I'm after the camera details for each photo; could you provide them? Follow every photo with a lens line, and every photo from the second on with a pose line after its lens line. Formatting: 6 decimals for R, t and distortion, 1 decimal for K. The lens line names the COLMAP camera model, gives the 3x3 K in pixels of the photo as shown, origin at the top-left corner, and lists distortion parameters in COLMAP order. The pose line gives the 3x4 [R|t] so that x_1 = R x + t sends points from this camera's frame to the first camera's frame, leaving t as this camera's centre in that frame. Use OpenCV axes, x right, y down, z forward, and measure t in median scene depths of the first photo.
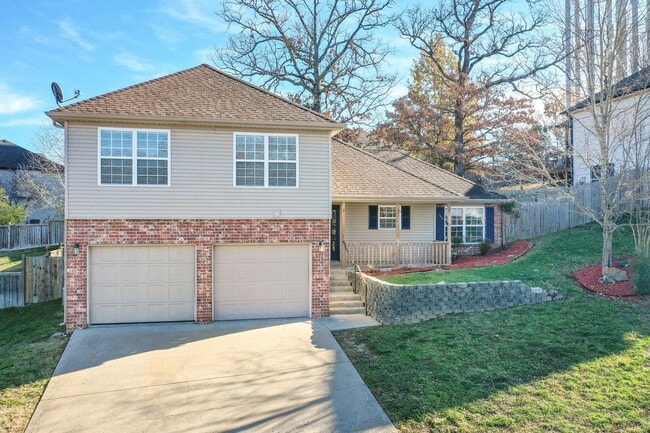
lens RADIAL K [[522.1, 0, 325.0], [0, 522.1, 216.5], [0, 0, 1]] dist [-0.004060, -0.003545]
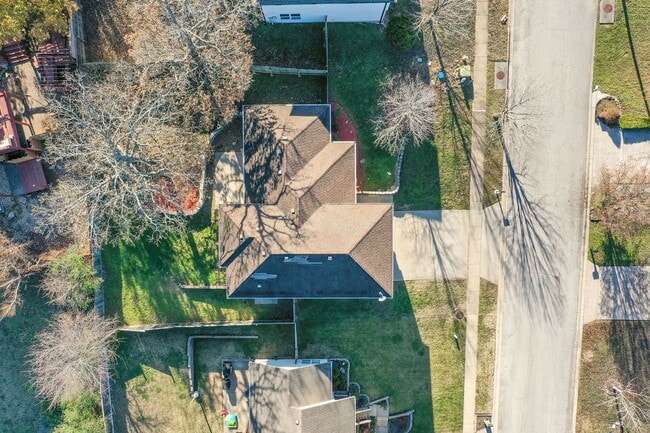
lens RADIAL K [[522.1, 0, 325.0], [0, 522.1, 216.5], [0, 0, 1]] dist [-0.004060, -0.003545]
pose [[0.210755, -0.977539, -0.000917, -0.112274], [-0.002243, -0.001422, 0.999996, -3.079532], [-0.977536, -0.210752, -0.002492, 1.370627]]
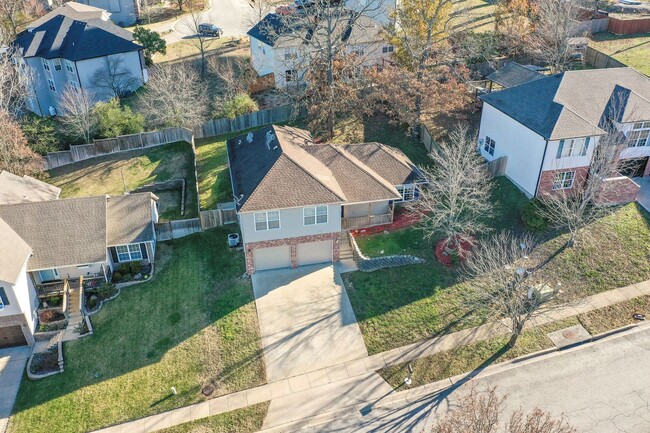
lens RADIAL K [[522.1, 0, 325.0], [0, 522.1, 216.5], [0, 0, 1]] dist [-0.004060, -0.003545]
pose [[0.999988, 0.004250, 0.002578, -0.075872], [-0.004970, 0.859620, 0.510910, -1.399411], [-0.000045, -0.510917, 0.859630, -1.186138]]
